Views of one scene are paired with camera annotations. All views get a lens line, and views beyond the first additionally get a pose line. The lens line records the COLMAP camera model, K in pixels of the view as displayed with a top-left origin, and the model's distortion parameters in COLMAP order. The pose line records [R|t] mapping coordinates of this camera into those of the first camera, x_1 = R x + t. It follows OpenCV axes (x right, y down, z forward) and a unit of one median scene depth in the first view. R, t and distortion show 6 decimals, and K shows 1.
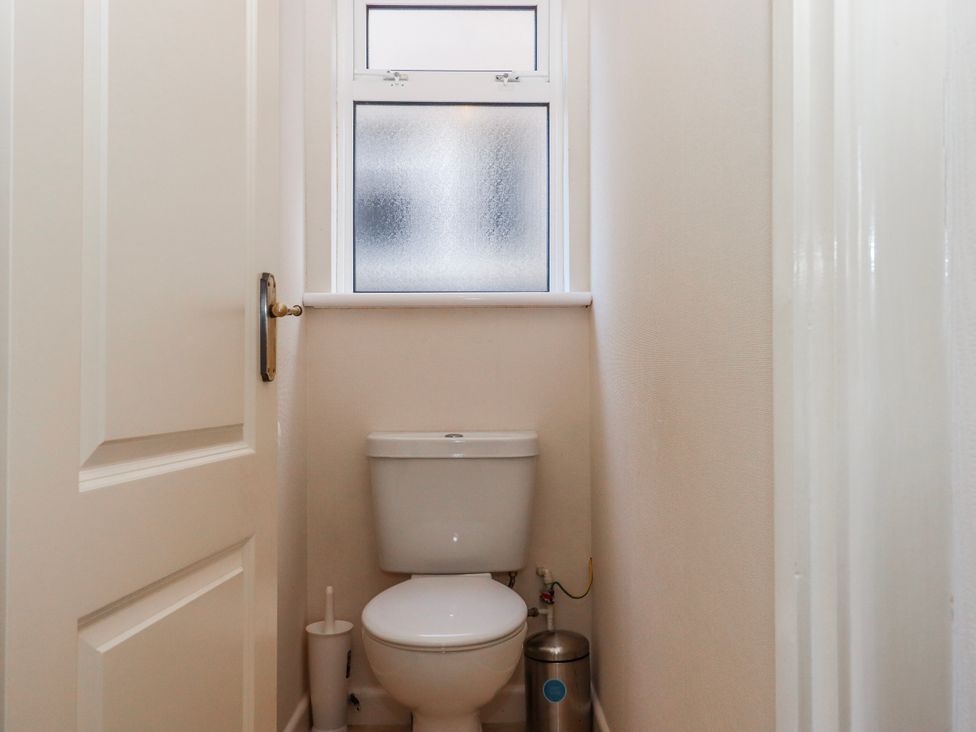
lens RADIAL K [[846.9, 0, 496.1], [0, 846.9, 368.4], [0, 0, 1]] dist [0.010973, -0.009564]
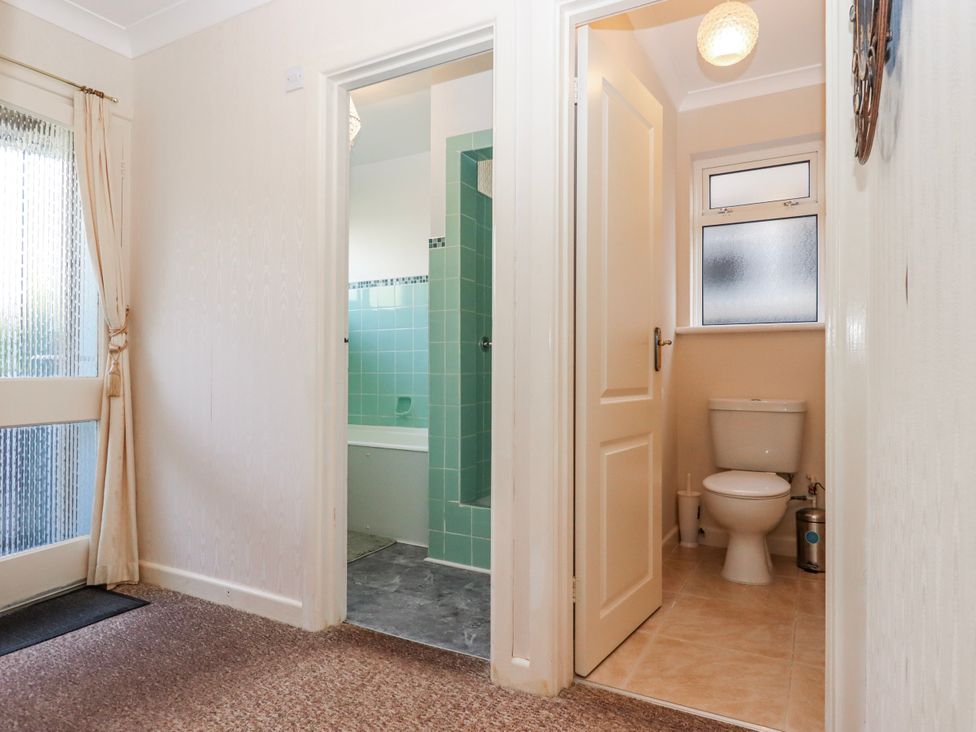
lens RADIAL K [[575.8, 0, 492.5], [0, 575.8, 361.7], [0, 0, 1]] dist [-0.000169, -0.001523]
pose [[0.855816, -0.001519, -0.517279, 0.114032], [0.002430, 0.999996, 0.001083, -0.009472], [0.517275, -0.002184, 0.855816, -0.418150]]
